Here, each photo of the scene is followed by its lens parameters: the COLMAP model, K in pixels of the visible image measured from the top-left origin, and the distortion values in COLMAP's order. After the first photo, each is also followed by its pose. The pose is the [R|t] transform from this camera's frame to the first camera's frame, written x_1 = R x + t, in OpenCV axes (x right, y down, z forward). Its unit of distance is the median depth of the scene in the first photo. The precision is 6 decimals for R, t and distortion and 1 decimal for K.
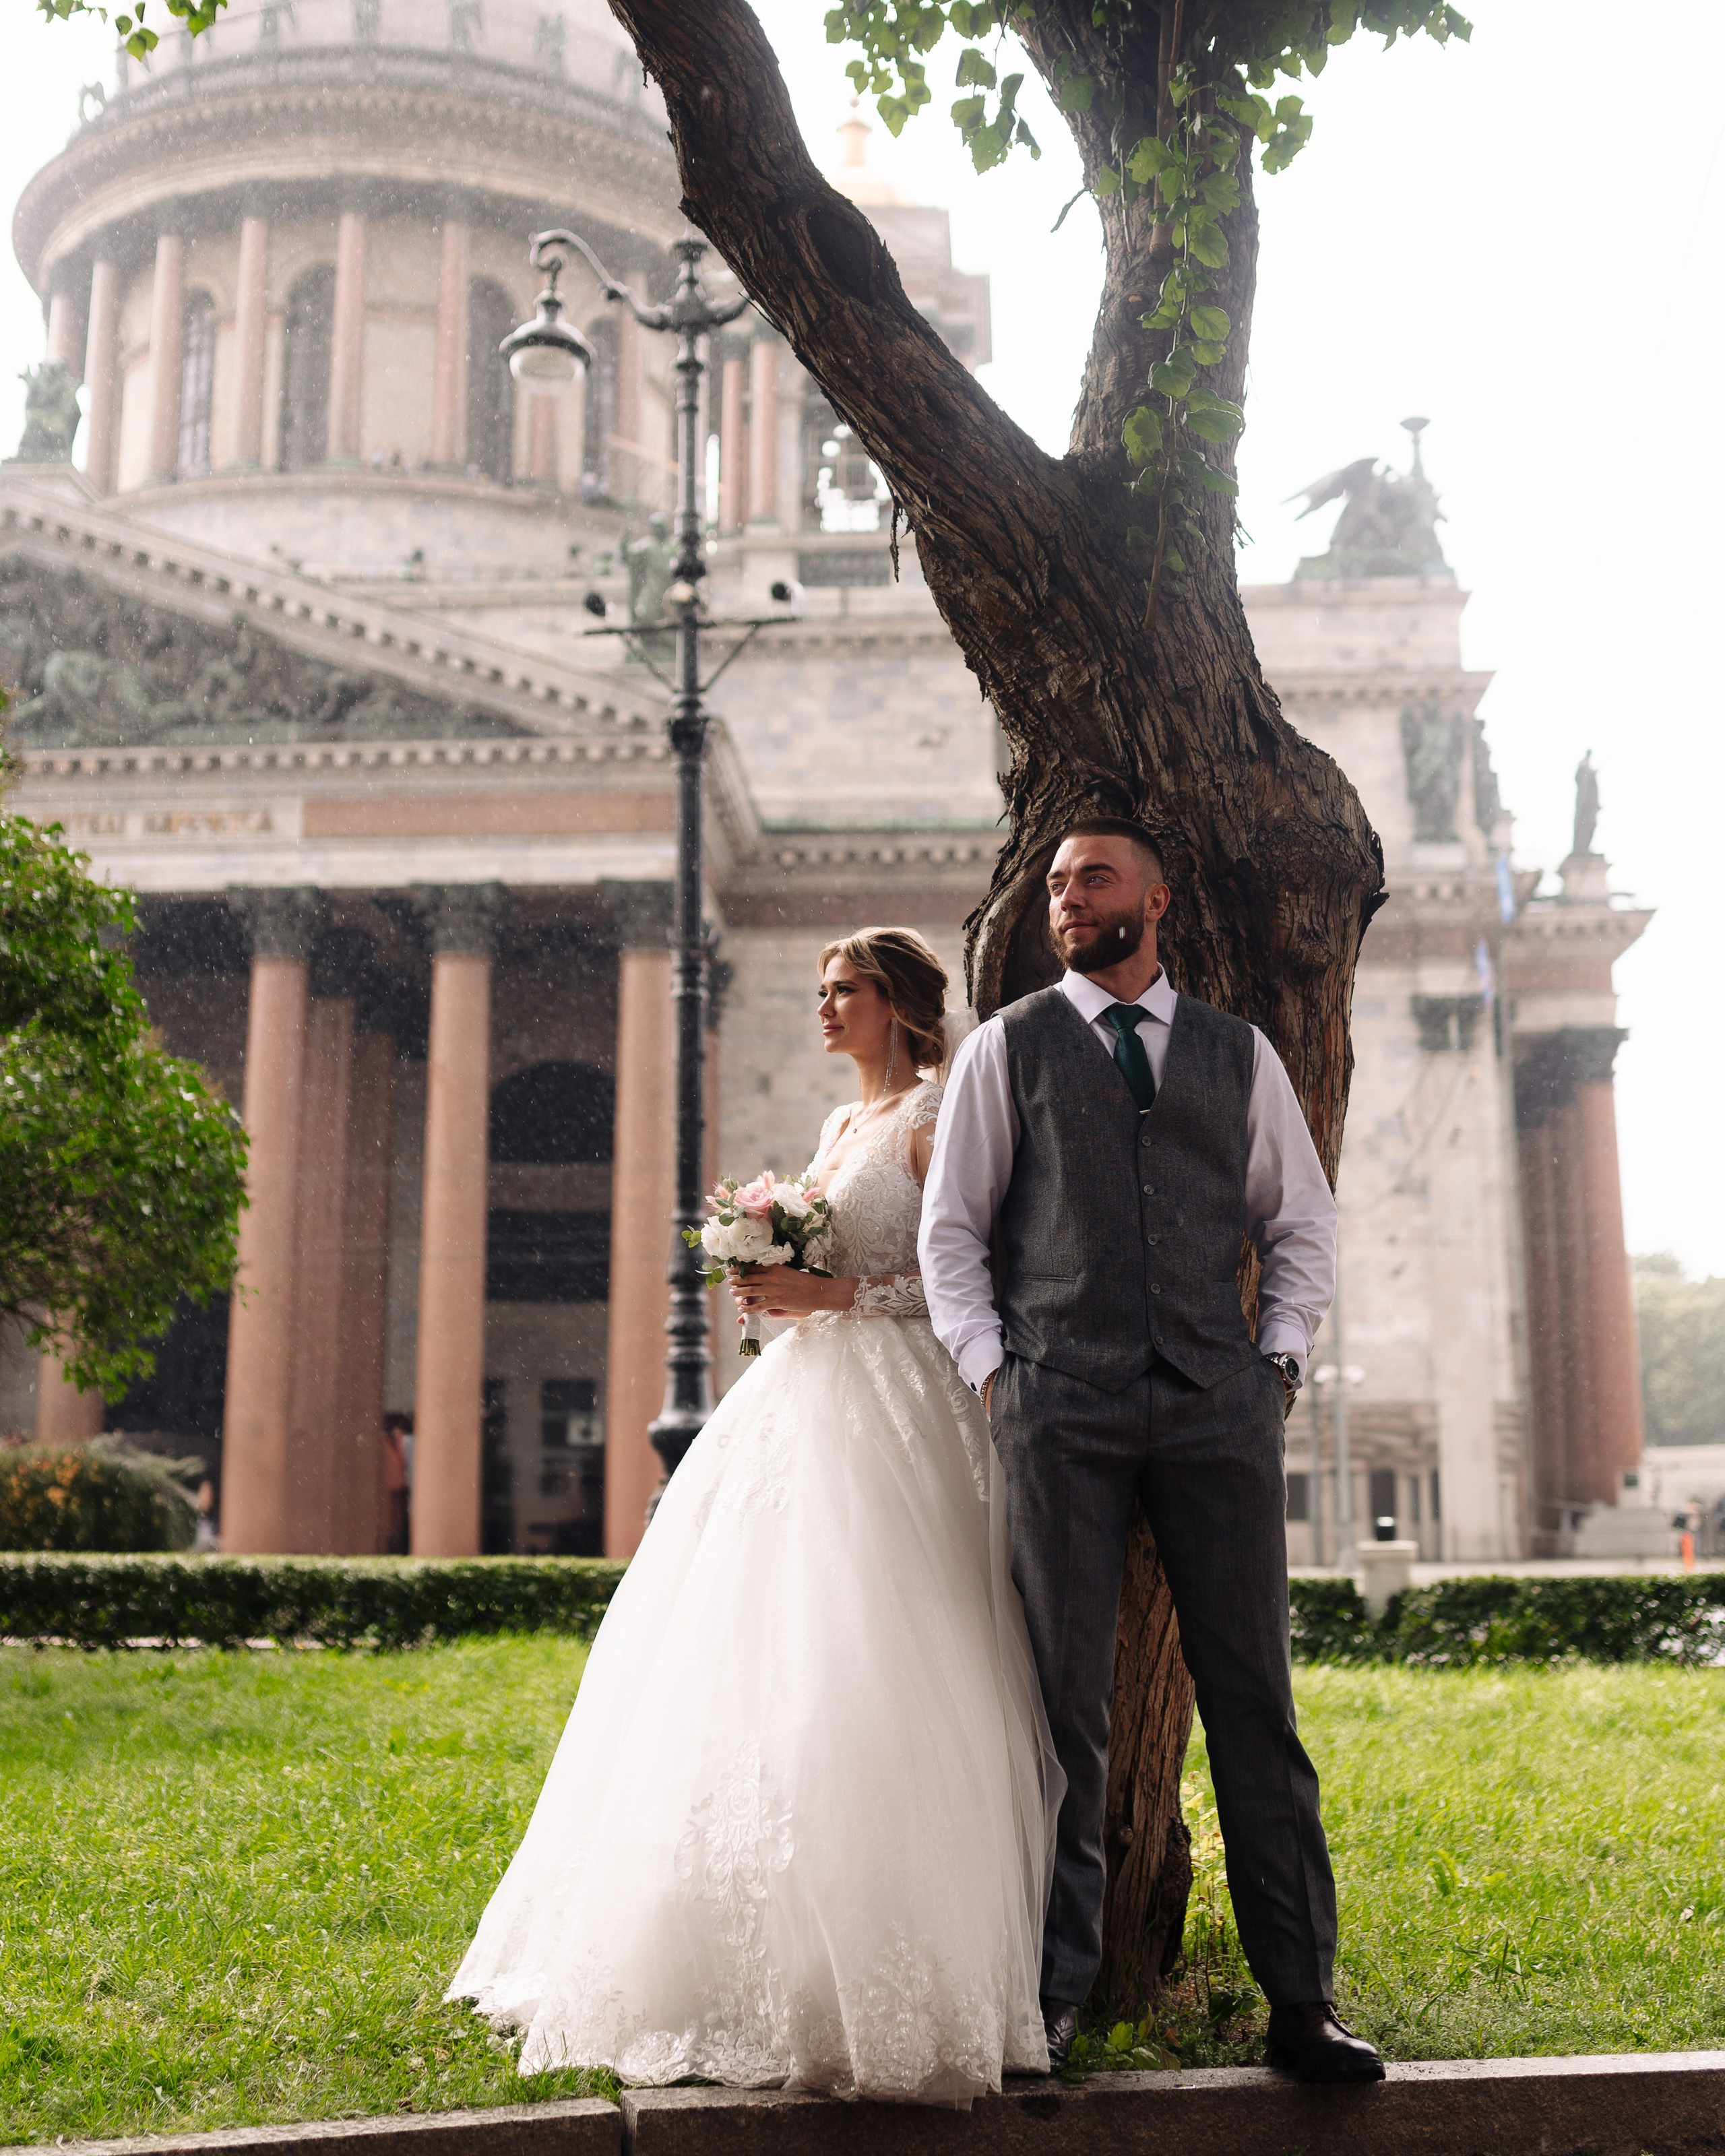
lens RADIAL K [[2426.7, 0, 862.5], [0, 2426.7, 1078.0], [0, 0, 1]] dist [0.012811, -0.027229]
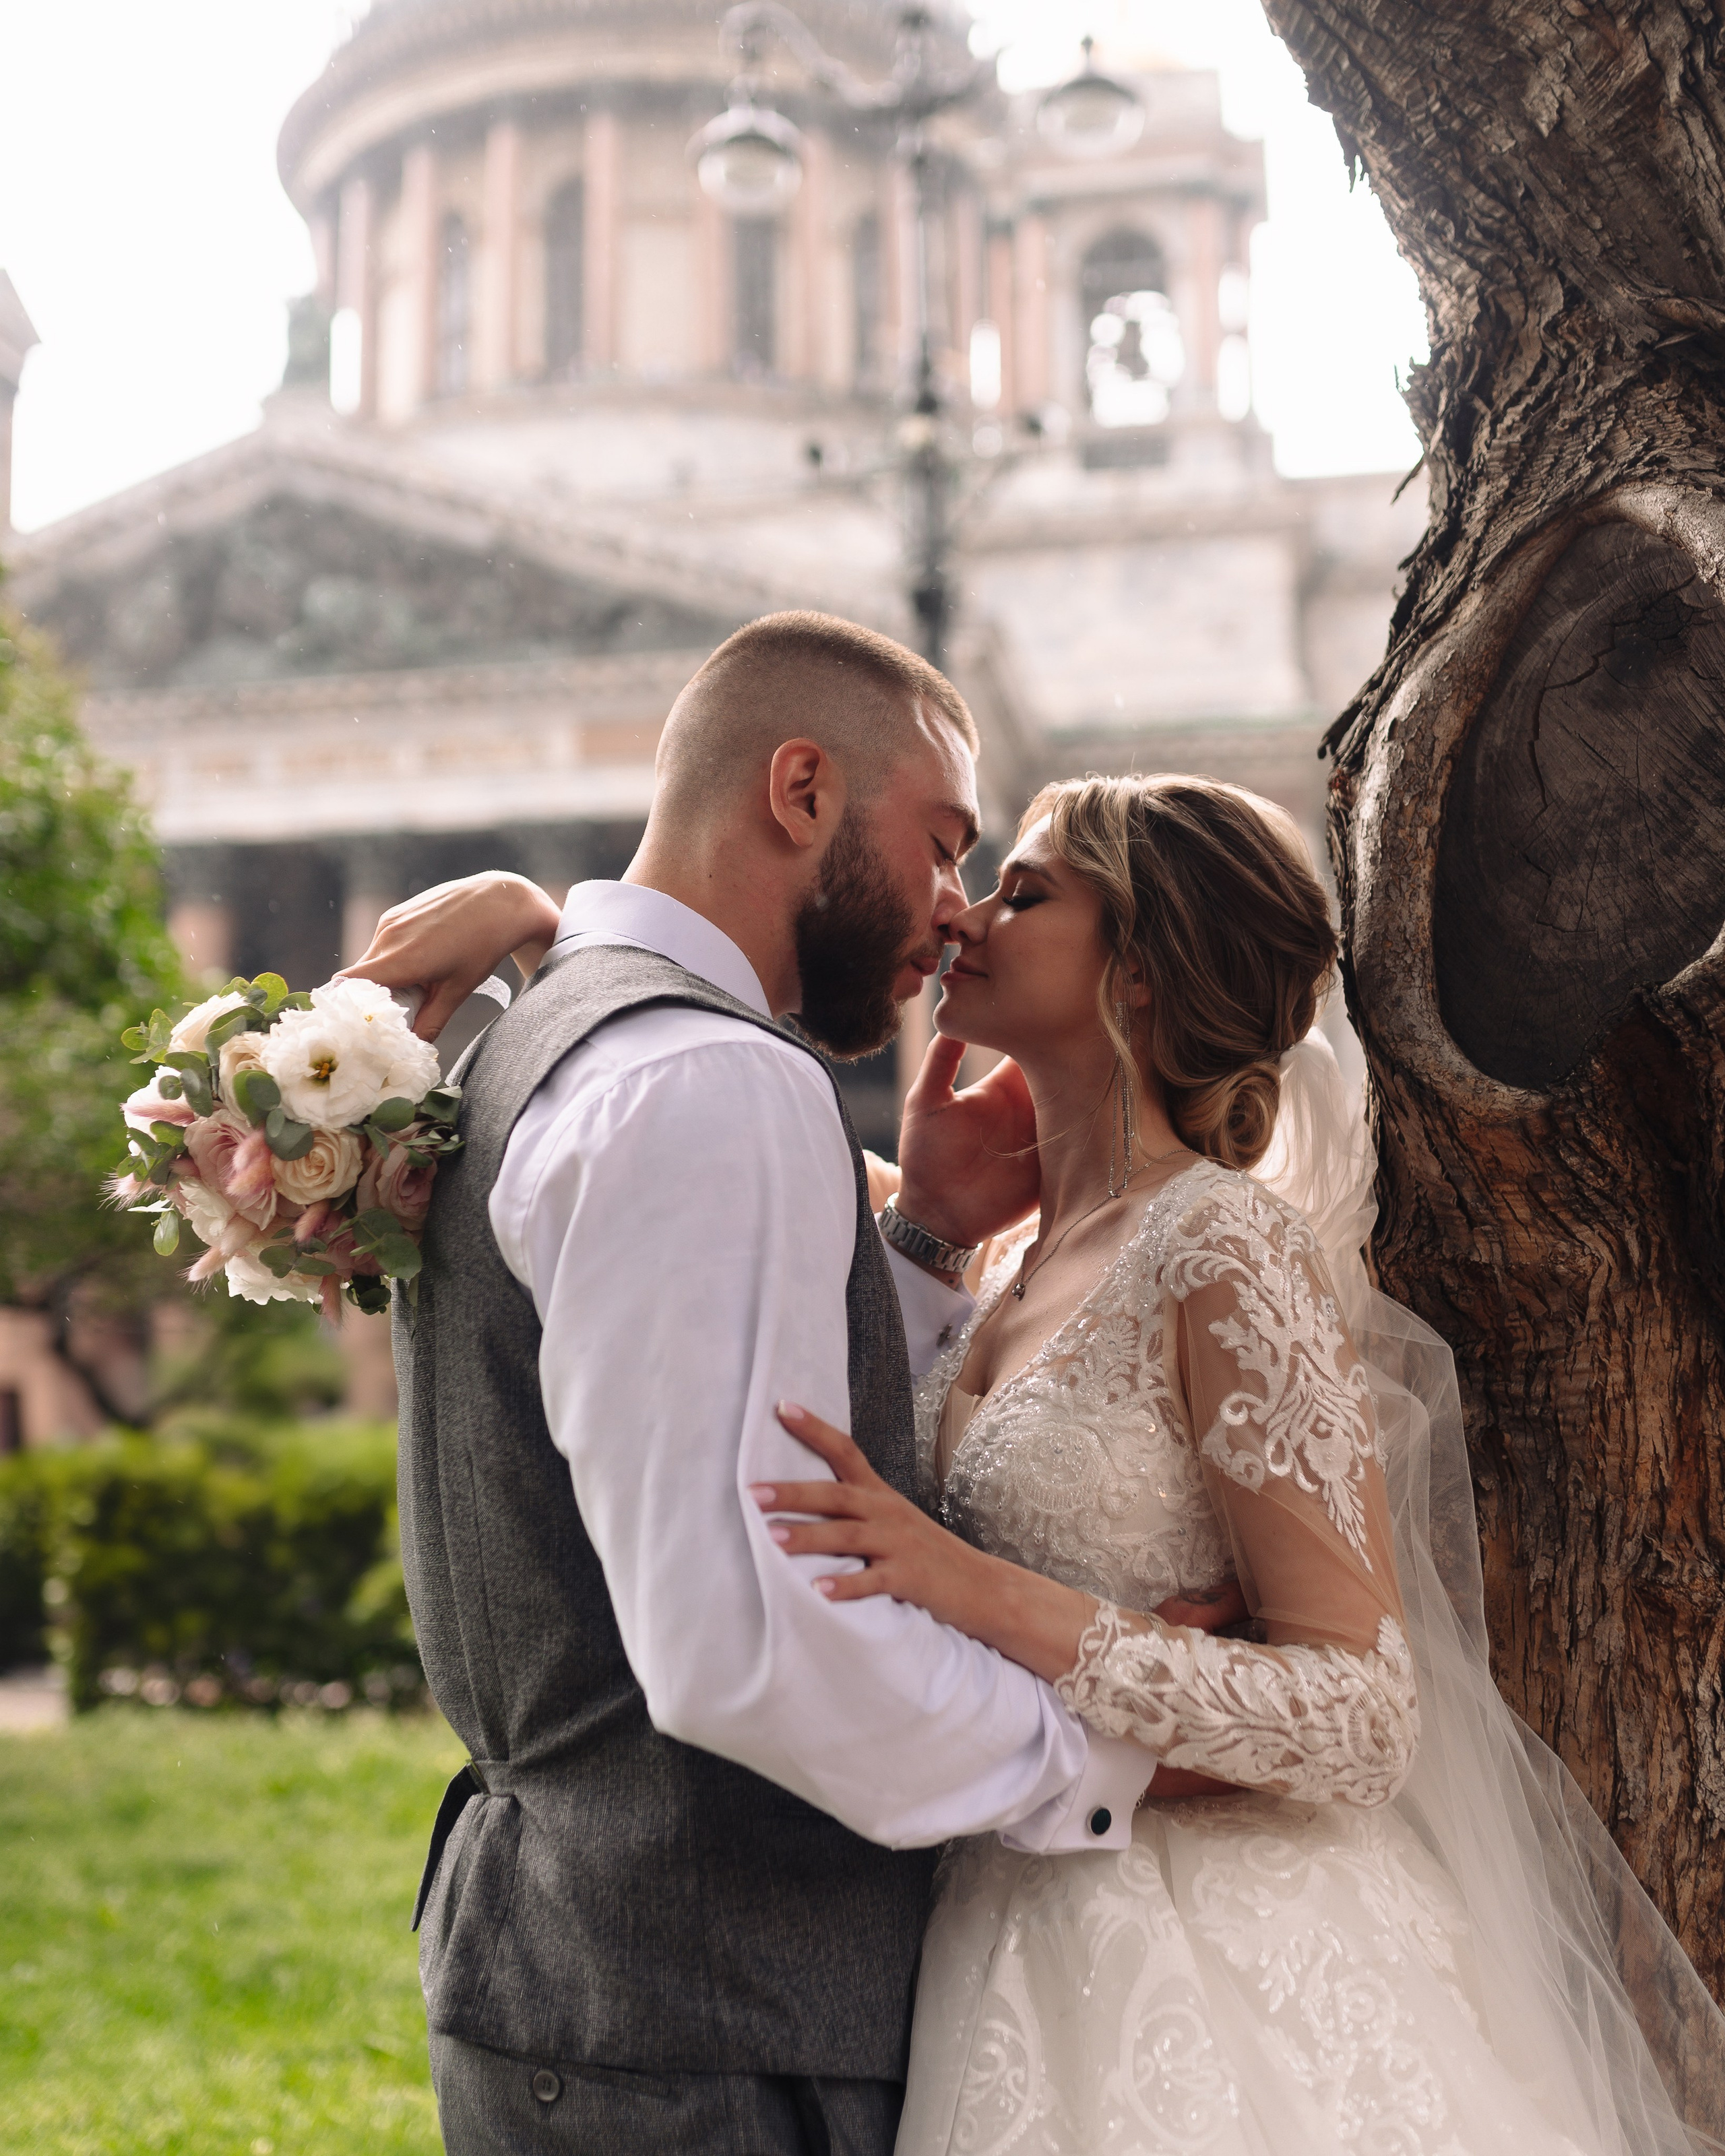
lens RADIAL K [[2426.7, 0, 862.5], [0, 2426.7, 1078.0], [0, 0, 1]] dist [0.012811, -0.027229]
pose [[0.992078, -0.030187, -0.121943, 0.006706], [0.034738, 0.998771, 0.035364, -0.012115], [0.120725, -0.039320, 0.991907, 0.282775]]
